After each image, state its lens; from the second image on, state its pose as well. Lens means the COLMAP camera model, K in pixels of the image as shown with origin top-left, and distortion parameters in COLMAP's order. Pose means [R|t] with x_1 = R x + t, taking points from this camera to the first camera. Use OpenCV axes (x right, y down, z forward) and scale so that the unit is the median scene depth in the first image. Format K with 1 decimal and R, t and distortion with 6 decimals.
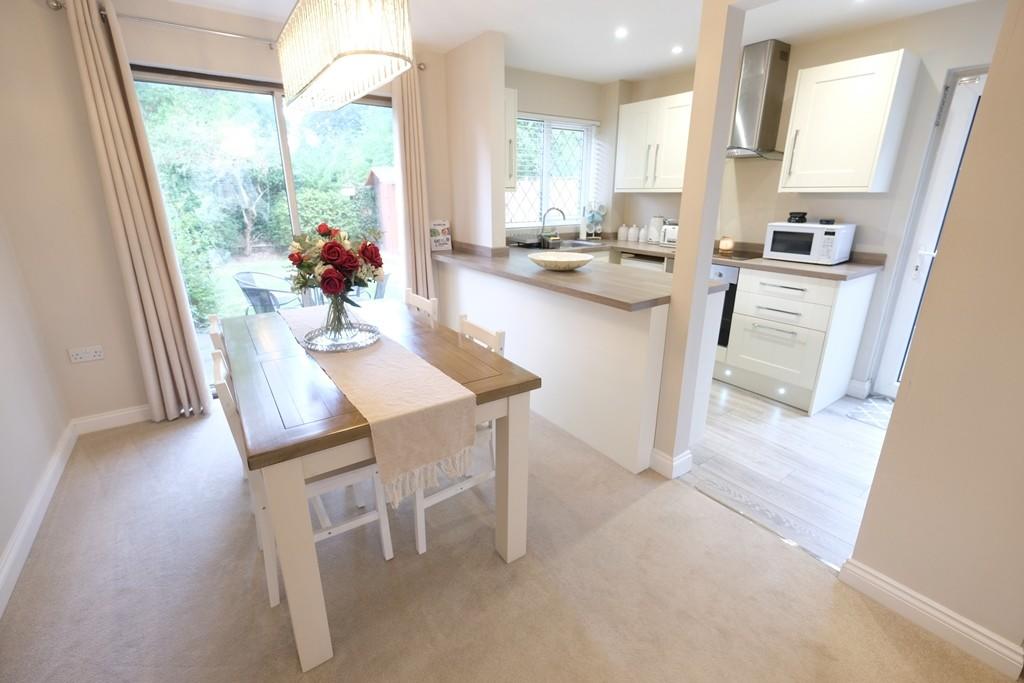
lens RADIAL K [[448.3, 0, 507.8], [0, 448.3, 338.8], [0, 0, 1]] dist [-0.001570, 0.000100]
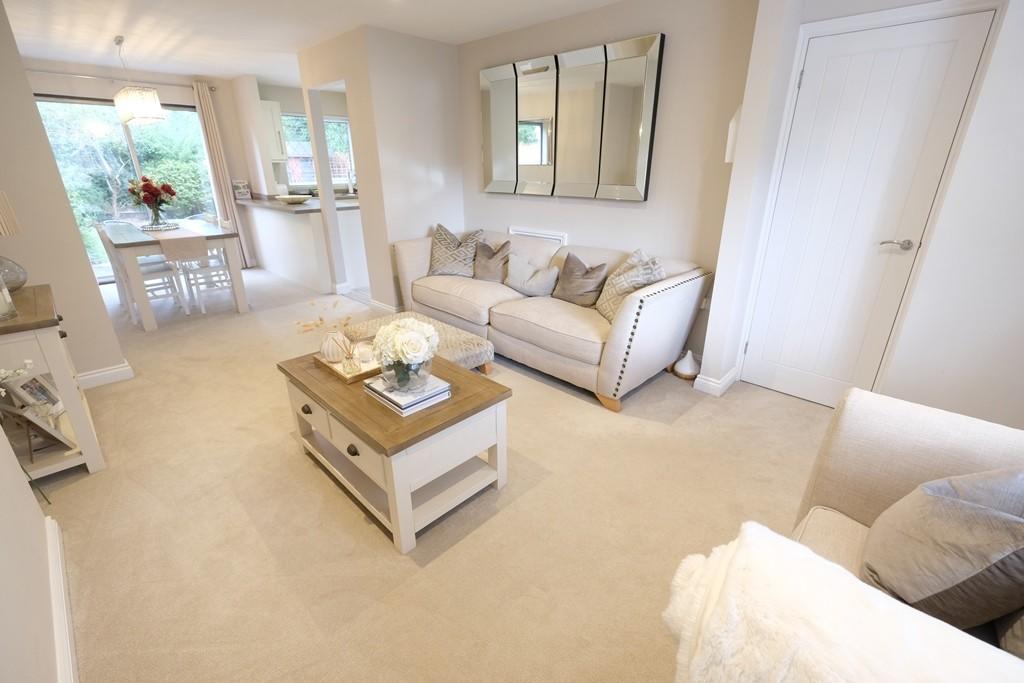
lens RADIAL K [[448.3, 0, 510.1], [0, 448.3, 342.2], [0, 0, 1]] dist [-0.001570, 0.000100]
pose [[0.982704, -0.068582, 0.172015, 0.345731], [0.057476, 0.995978, 0.068740, 0.190816], [-0.176037, -0.057664, 0.982693, -0.578870]]
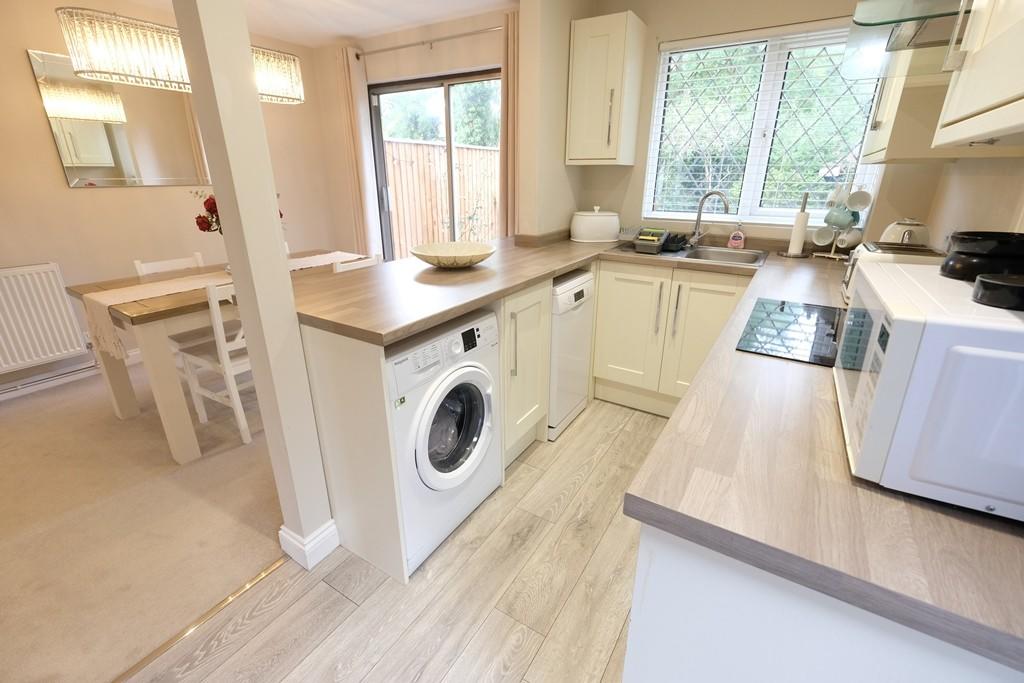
lens RADIAL K [[448.3, 0, 510.1], [0, 448.3, 338.7], [0, 0, 1]] dist [-0.001570, 0.000100]
pose [[0.402734, 0.325119, -0.855630, 0.443291], [-0.285331, 0.932804, 0.220142, -0.124886], [0.869708, 0.155479, 0.468439, 0.390461]]
